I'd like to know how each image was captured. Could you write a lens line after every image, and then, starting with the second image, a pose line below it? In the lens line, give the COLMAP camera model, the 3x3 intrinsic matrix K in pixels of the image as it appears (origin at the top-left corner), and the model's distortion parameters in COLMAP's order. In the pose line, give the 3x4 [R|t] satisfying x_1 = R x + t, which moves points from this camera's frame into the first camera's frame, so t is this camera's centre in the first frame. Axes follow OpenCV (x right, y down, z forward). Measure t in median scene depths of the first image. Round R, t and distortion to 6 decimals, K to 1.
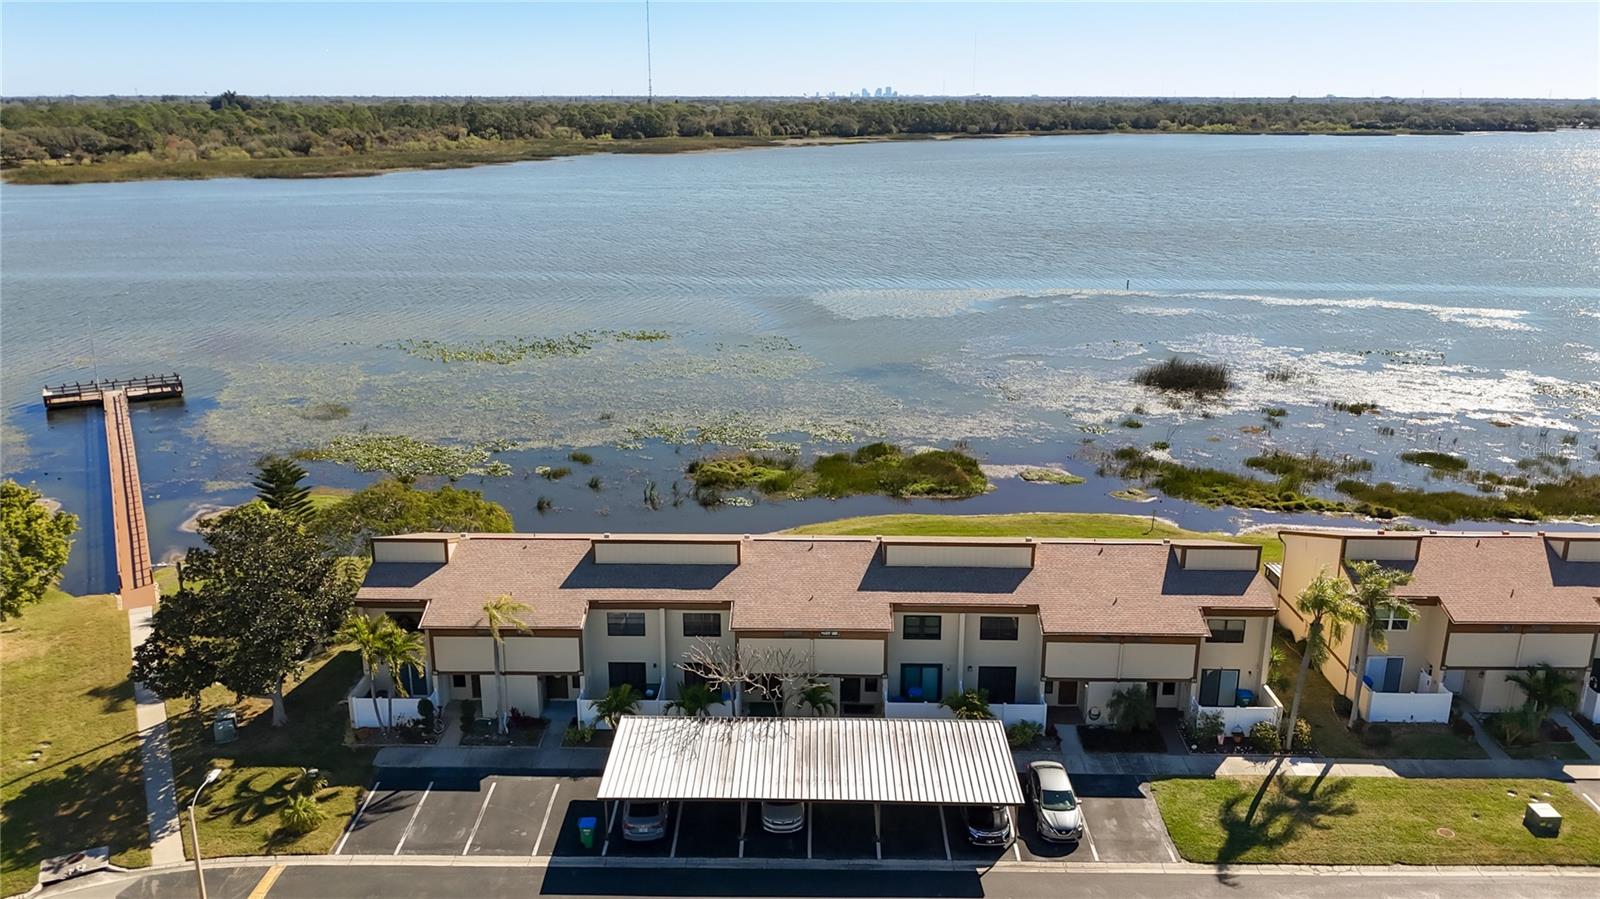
lens RADIAL K [[1245.6, 0, 800.0], [0, 1245.6, 449.5], [0, 0, 1]] dist [0.067364, -0.124124]
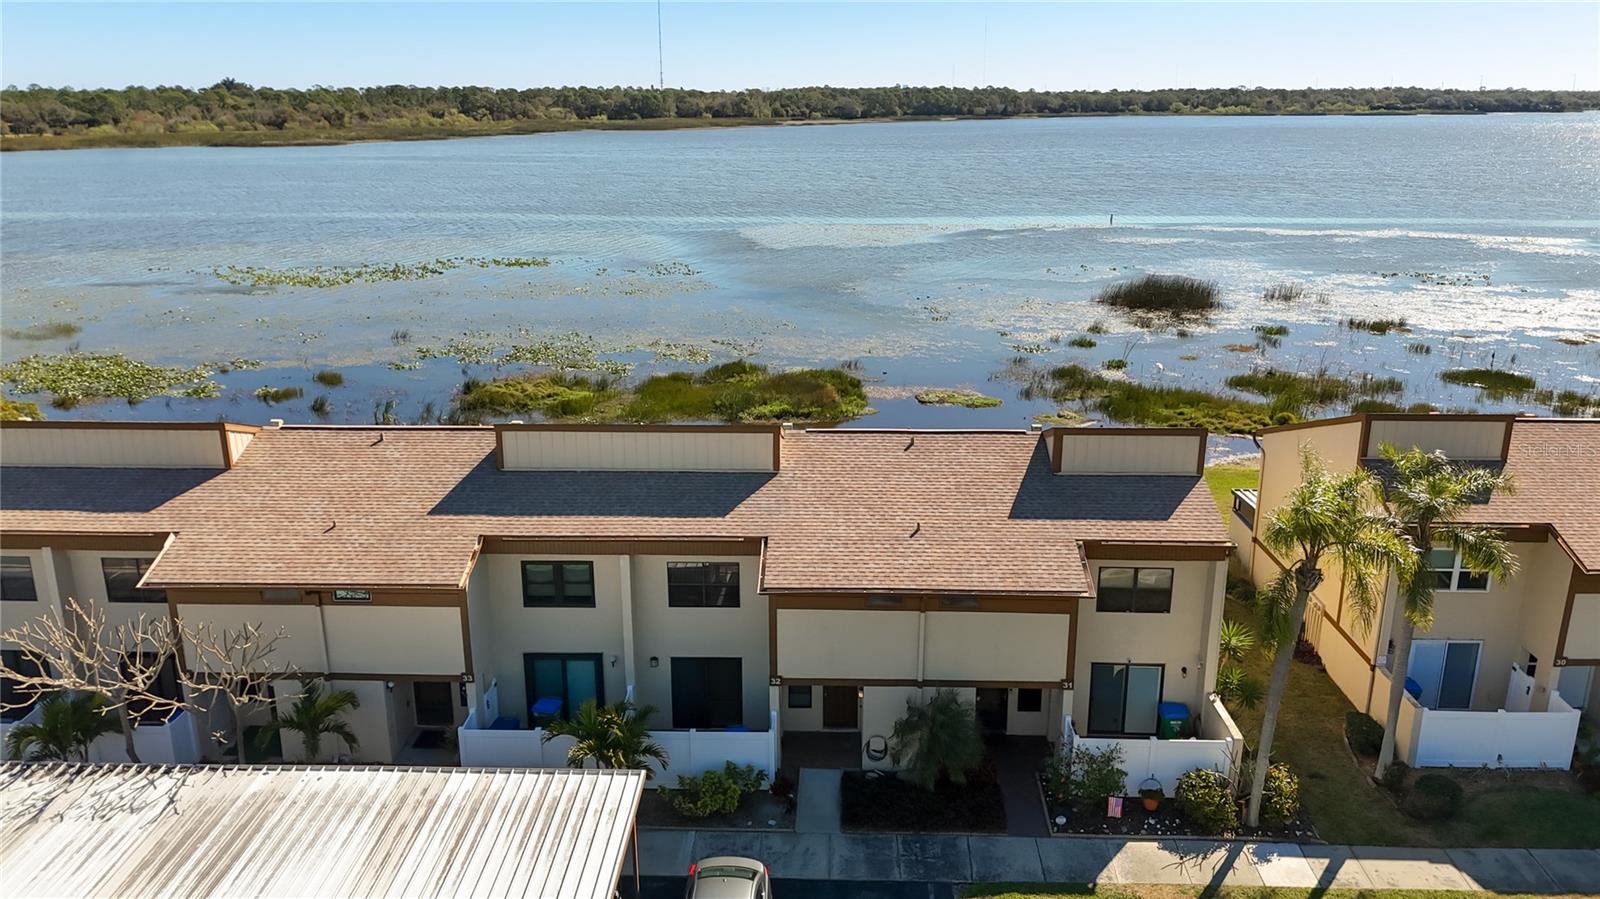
lens RADIAL K [[1230.8, 0, 800.0], [0, 1230.8, 449.5], [0, 0, 1]] dist [0.081532, -0.122549]
pose [[0.999888, -0.000469, -0.014991, 0.123933], [0.000518, 0.999995, 0.003249, 0.050538], [0.014990, -0.003256, 0.999882, 0.288735]]
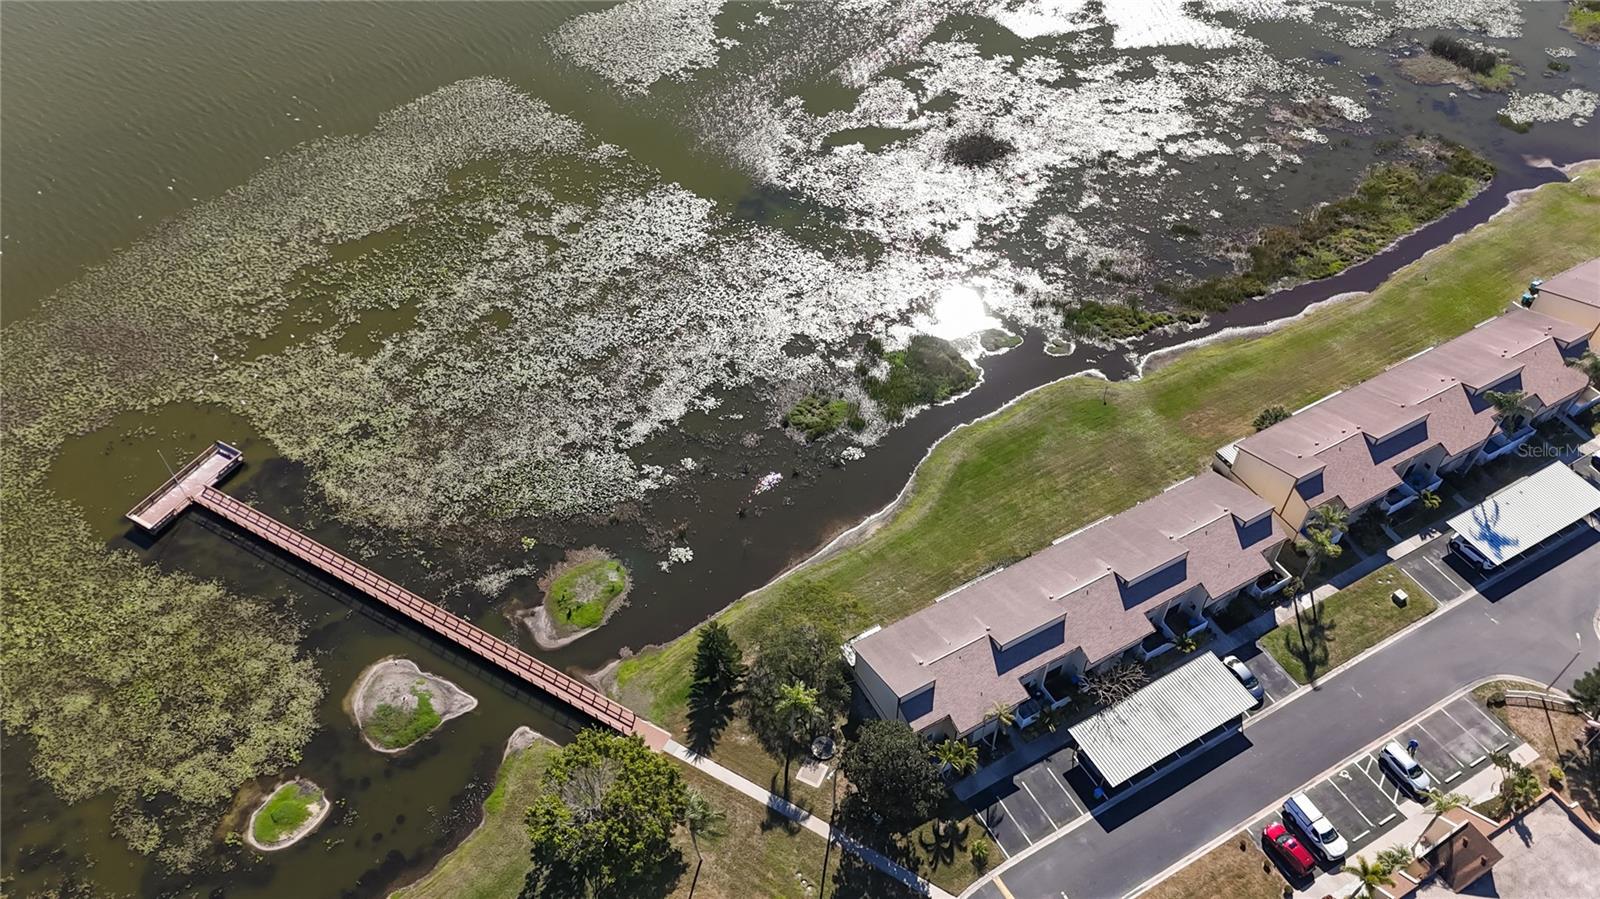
lens RADIAL K [[1230.8, 0, 800.0], [0, 1230.8, 449.5], [0, 0, 1]] dist [0.081532, -0.122549]
pose [[0.859728, -0.371218, 0.350806, -0.567899], [0.137603, 0.829791, 0.540844, -0.702956], [-0.491867, -0.416707, 0.764475, -0.064716]]
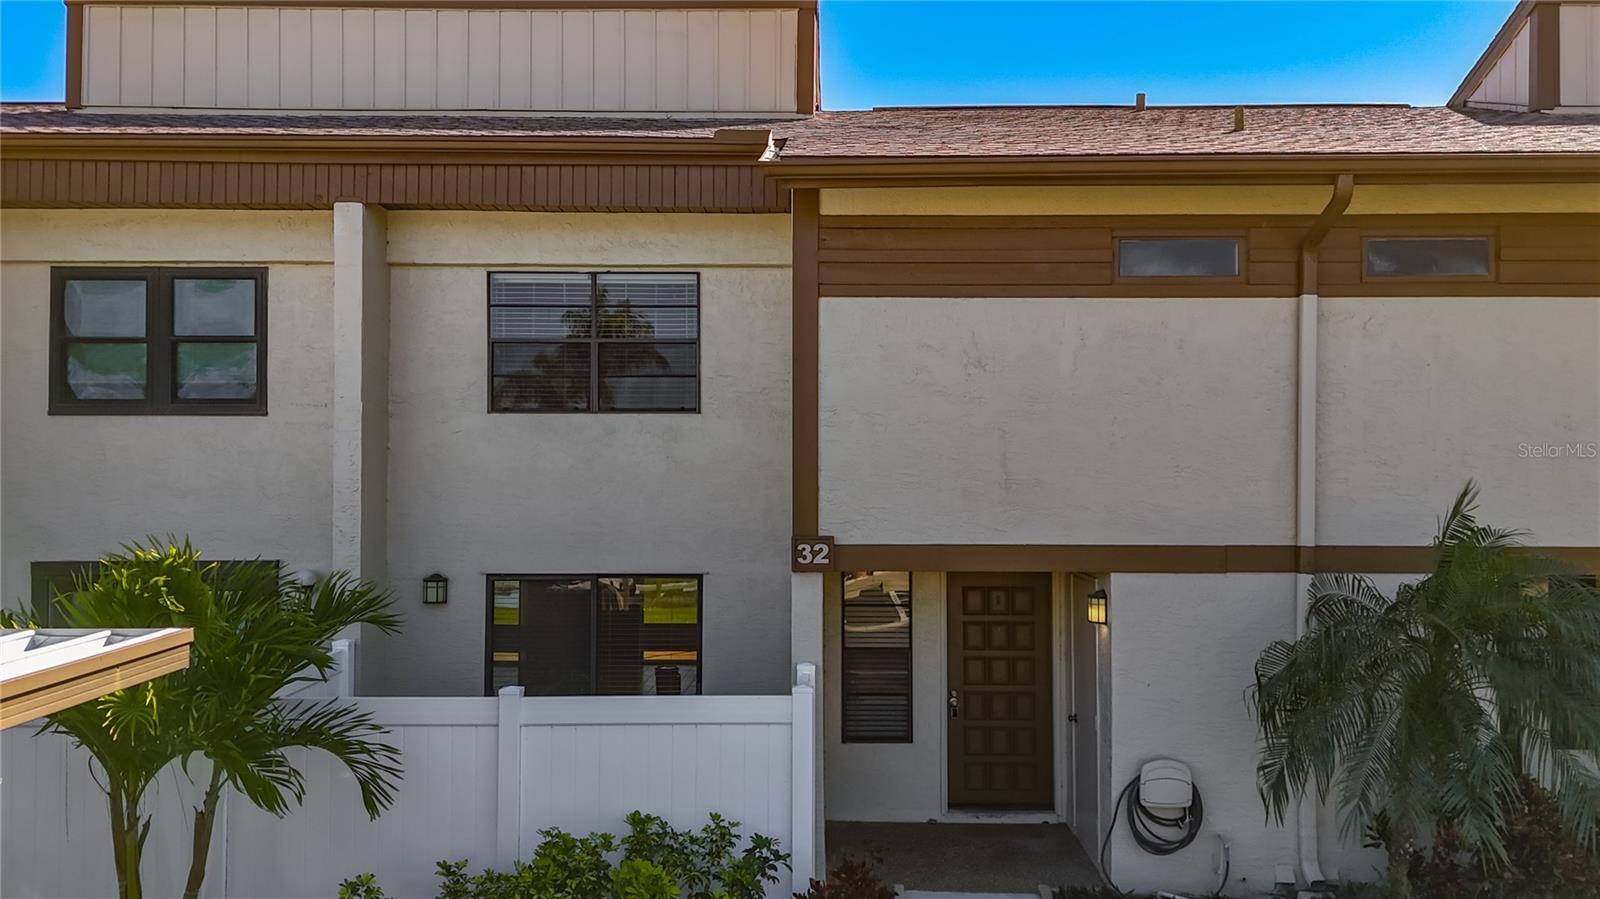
lens RADIAL K [[1245.6, 0, 800.0], [0, 1245.6, 449.5], [0, 0, 1]] dist [0.067364, -0.124124]
pose [[0.999958, 0.000247, 0.009161, 0.112023], [0.002622, 0.950160, -0.311752, 0.127221], [-0.008781, 0.311763, 0.950119, 0.497250]]
